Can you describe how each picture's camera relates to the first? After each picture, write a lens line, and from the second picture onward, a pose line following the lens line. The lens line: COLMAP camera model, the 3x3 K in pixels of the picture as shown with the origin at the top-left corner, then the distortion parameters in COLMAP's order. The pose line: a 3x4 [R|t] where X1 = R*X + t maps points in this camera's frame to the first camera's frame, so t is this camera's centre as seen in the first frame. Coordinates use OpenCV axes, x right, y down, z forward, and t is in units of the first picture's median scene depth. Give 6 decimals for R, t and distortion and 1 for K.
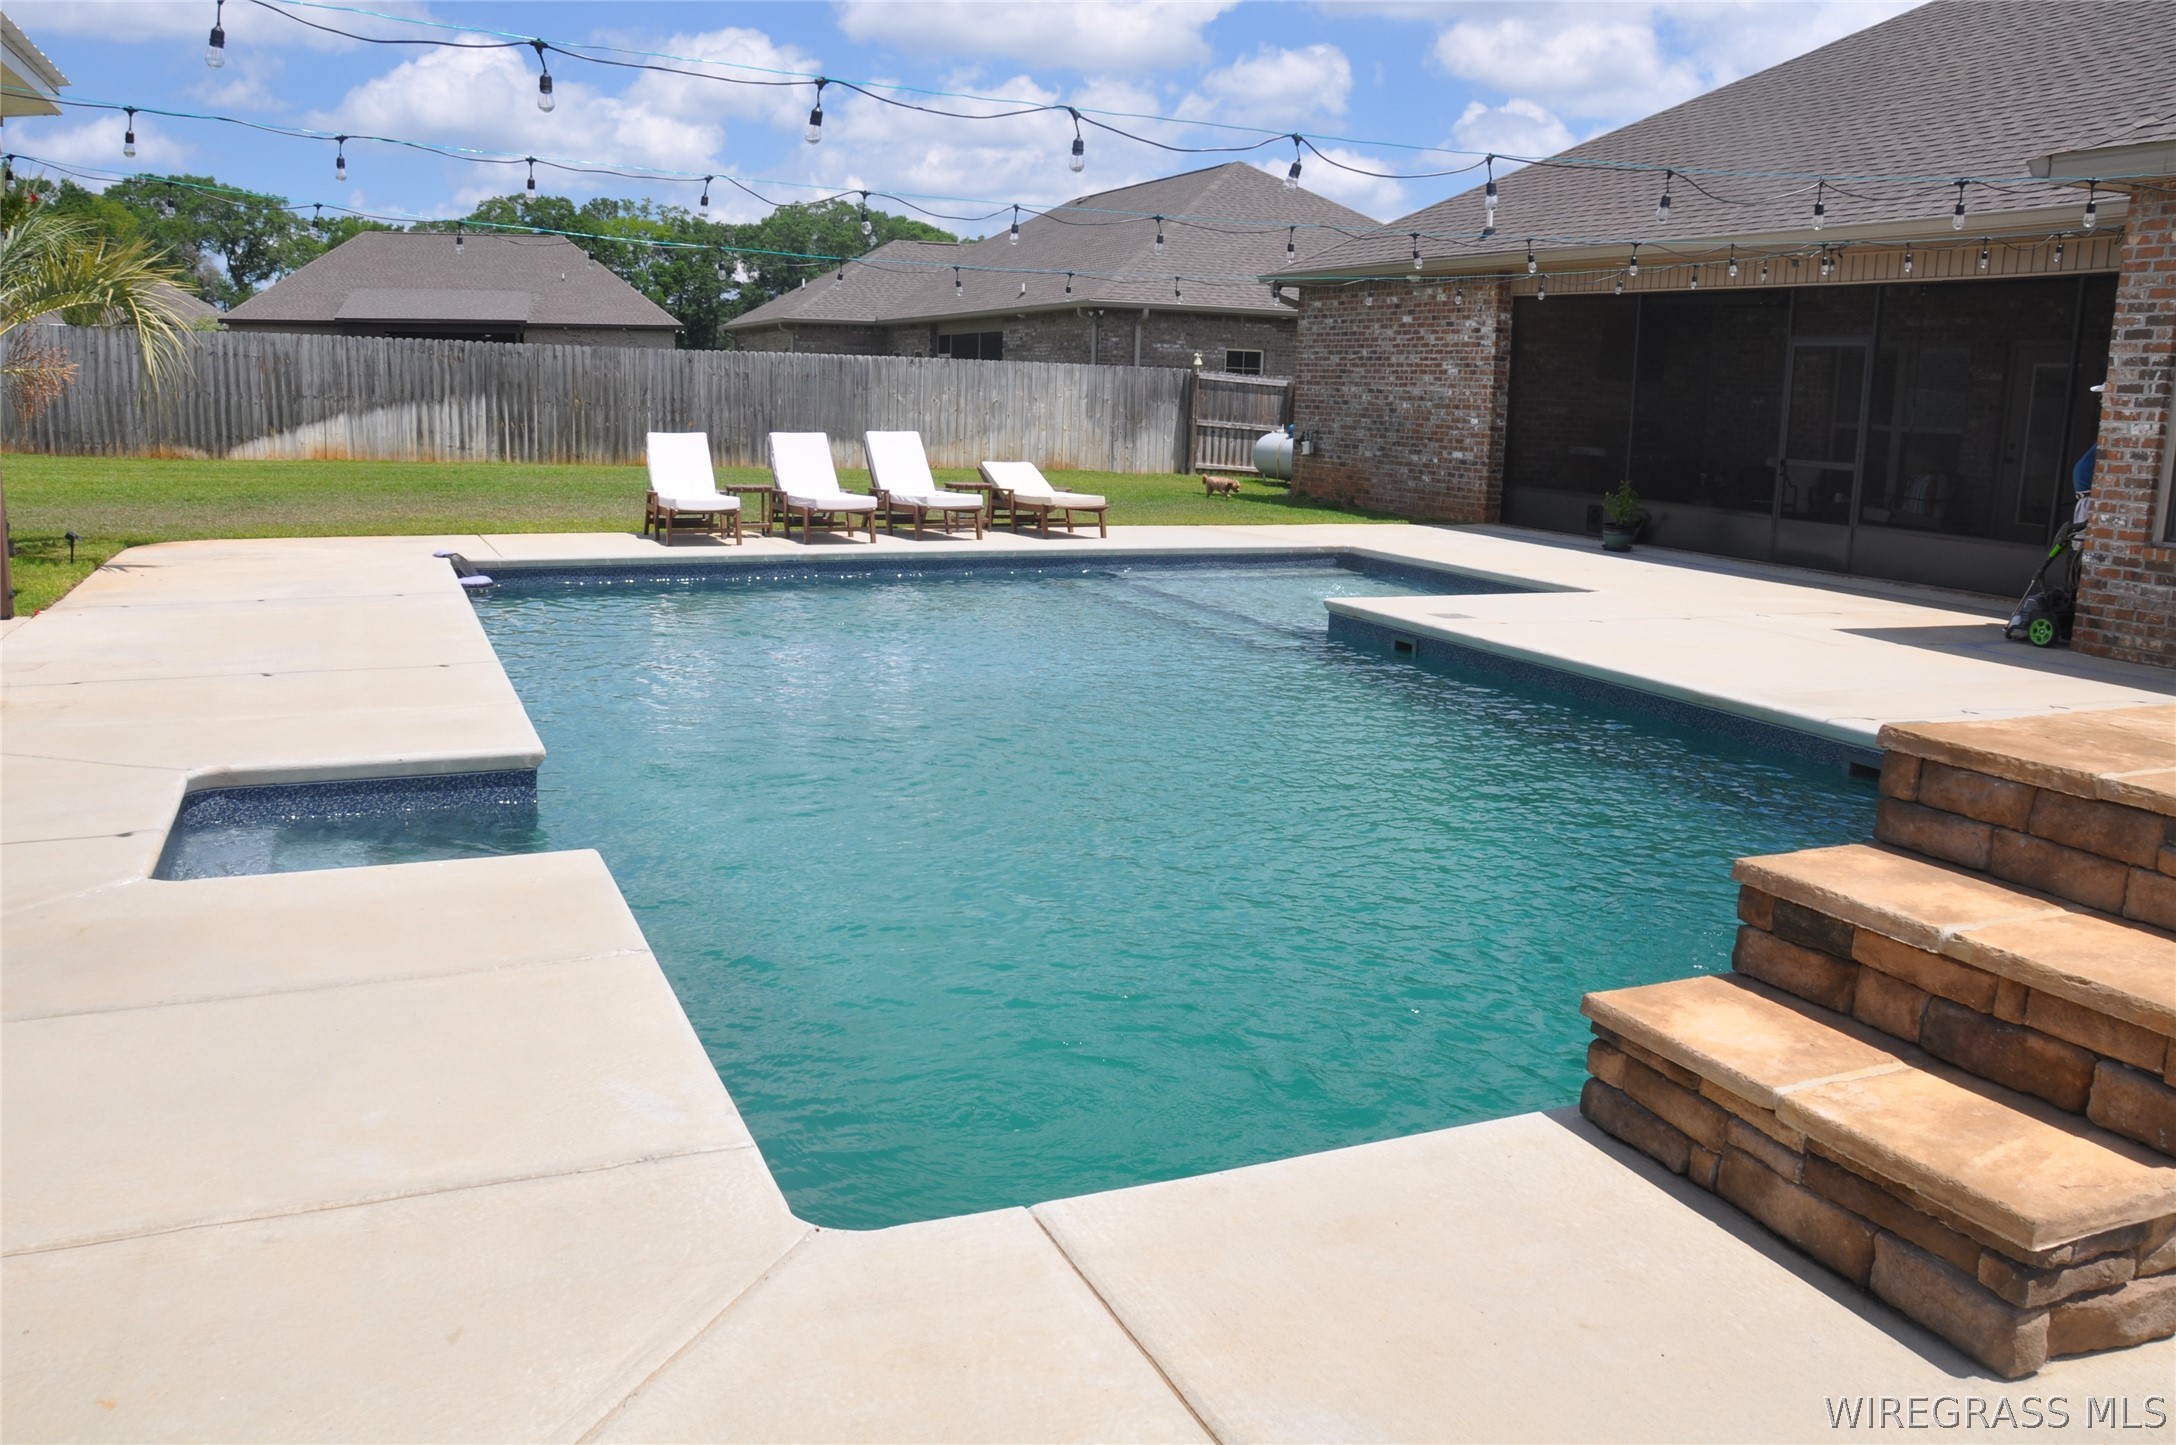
lens RADIAL K [[1688.7, 0, 1070.6], [0, 1688.7, 721.0], [0, 0, 1]] dist [-0.161664, 0.115633]
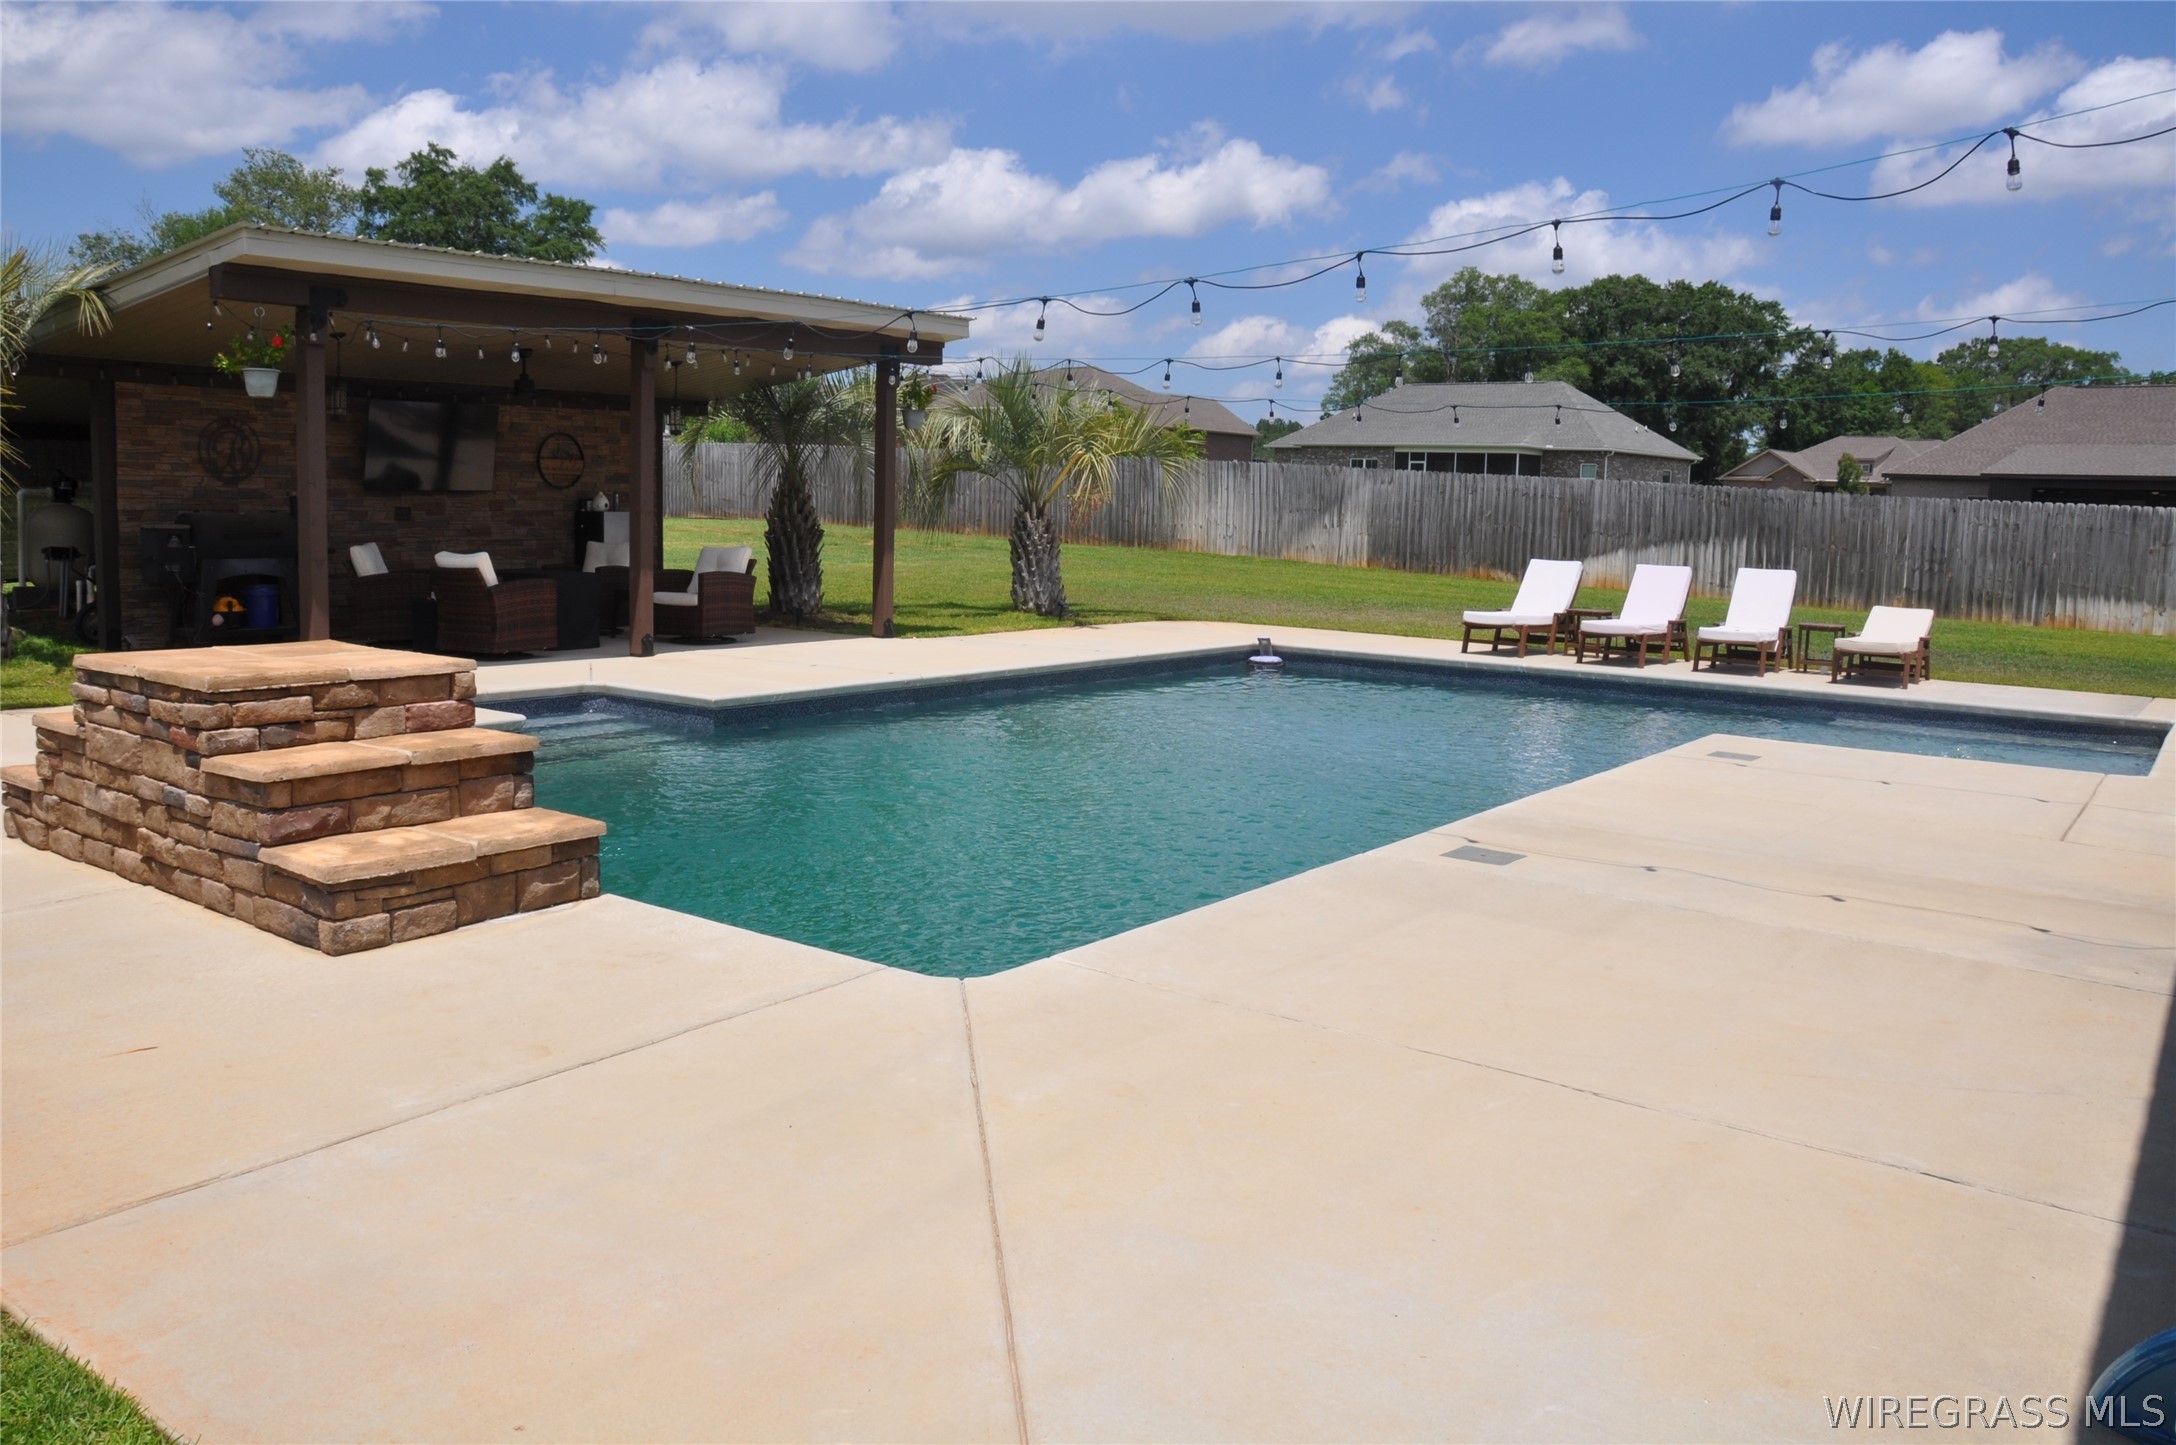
lens RADIAL K [[1688.7, 0, 1070.6], [0, 1688.7, 721.0], [0, 0, 1]] dist [-0.161664, 0.115633]
pose [[0.502938, 0.099729, -0.858550, 0.362832], [-0.181233, 0.983407, 0.008066, -0.010261], [0.845108, 0.151541, 0.512667, 0.104025]]
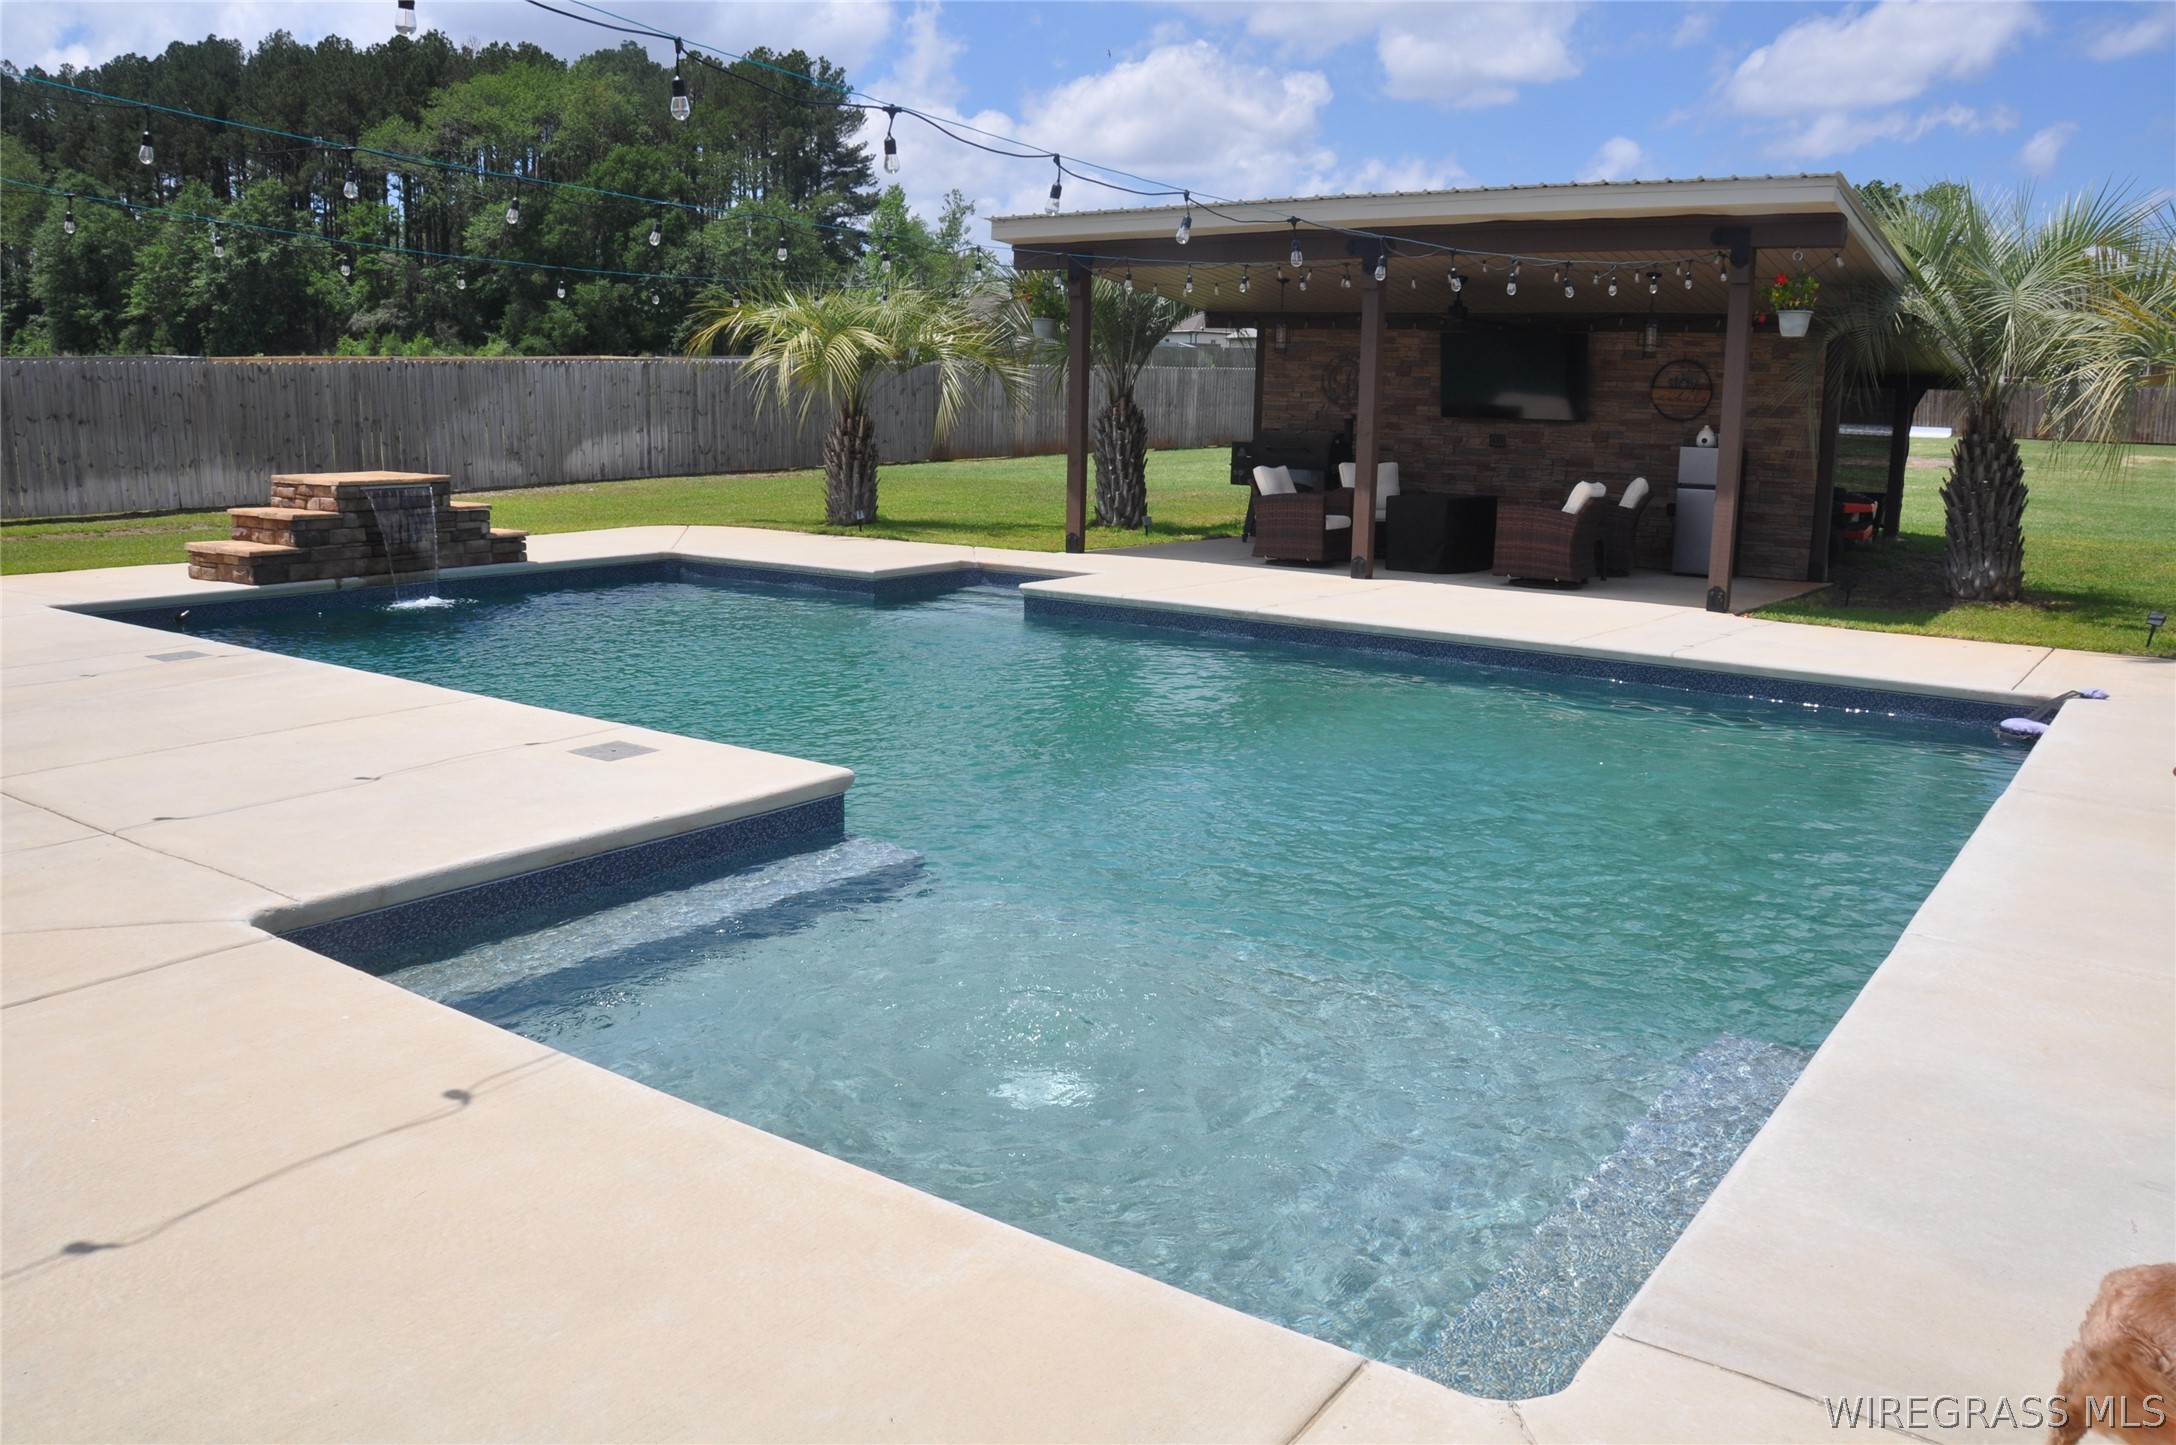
lens RADIAL K [[1688.7, 0, 1070.6], [0, 1688.7, 721.0], [0, 0, 1]] dist [-0.161664, 0.115633]
pose [[-0.848675, 0.057164, -0.525816, 0.187155], [-0.143706, 0.931824, 0.333246, -0.134207], [0.509018, 0.358380, -0.782601, 0.695833]]
